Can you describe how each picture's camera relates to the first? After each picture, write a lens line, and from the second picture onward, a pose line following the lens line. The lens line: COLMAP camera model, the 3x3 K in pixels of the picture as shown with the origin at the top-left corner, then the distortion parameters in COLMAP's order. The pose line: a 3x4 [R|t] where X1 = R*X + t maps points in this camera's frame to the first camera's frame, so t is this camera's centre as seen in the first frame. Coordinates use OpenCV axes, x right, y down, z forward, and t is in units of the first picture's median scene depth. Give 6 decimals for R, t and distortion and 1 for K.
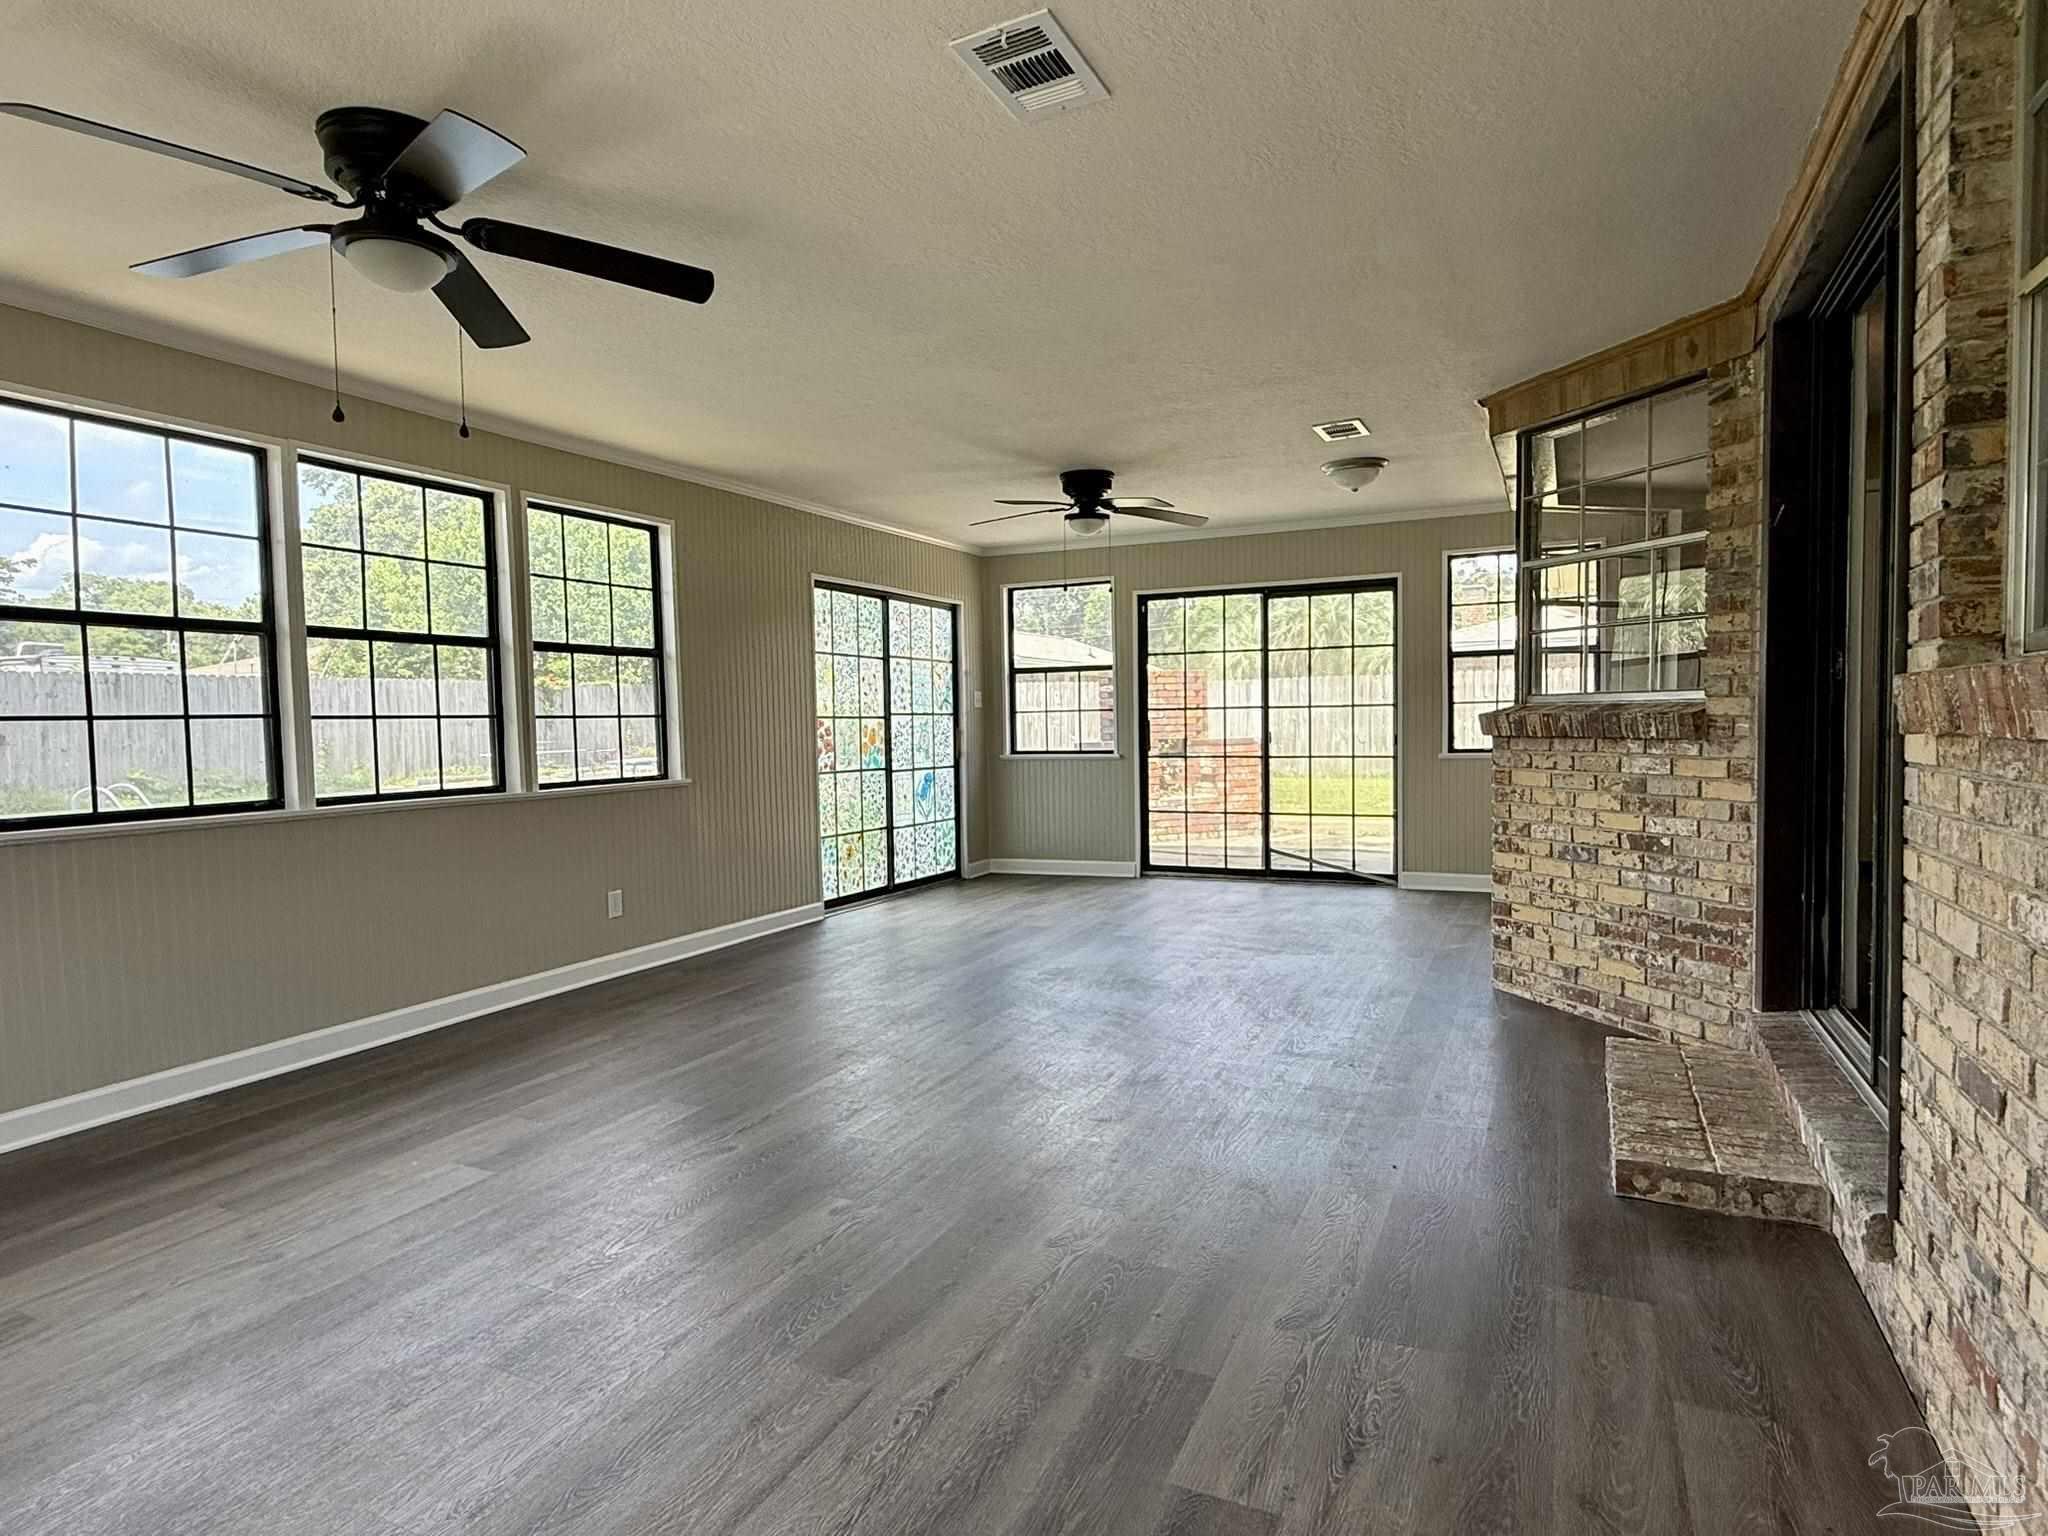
lens RADIAL K [[1133.1, 0, 1022.7], [0, 1133.1, 770.8], [0, 0, 1]] dist [-0.003767, 0.001141]
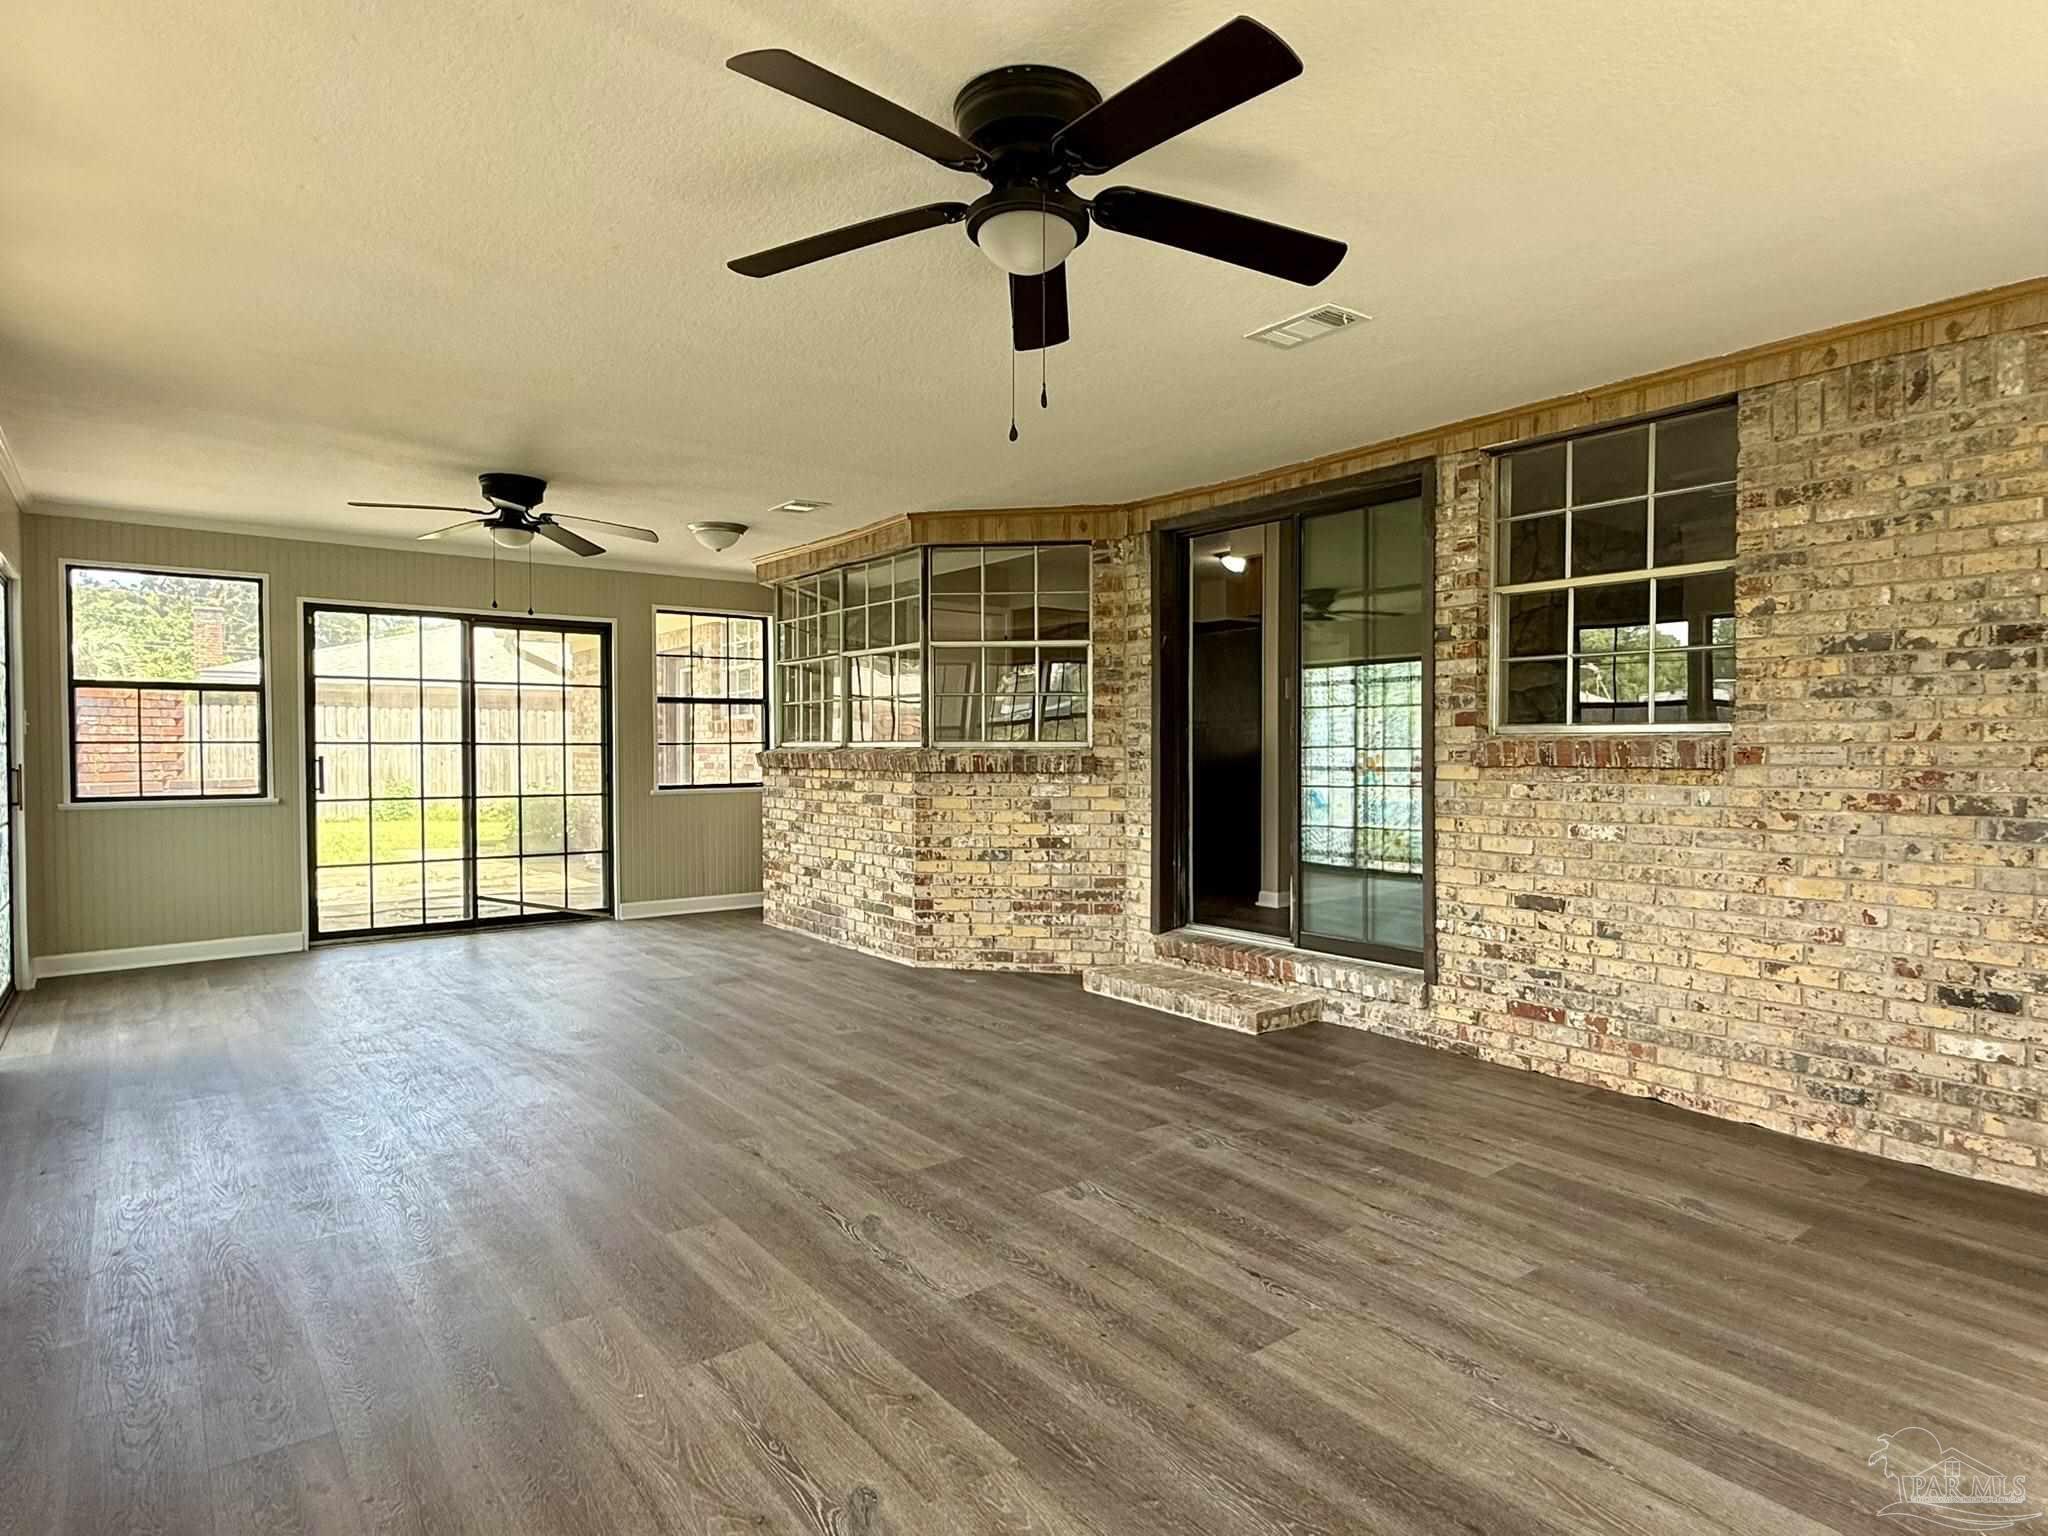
lens RADIAL K [[1133.1, 0, 1012.3], [0, 1133.1, 769.7], [0, 0, 1]] dist [-0.003767, 0.001141]
pose [[0.441302, 0.003442, 0.897352, -0.786204], [0.032248, 0.999286, -0.019692, -0.004380], [-0.896779, 0.037628, 0.440876, 0.367284]]
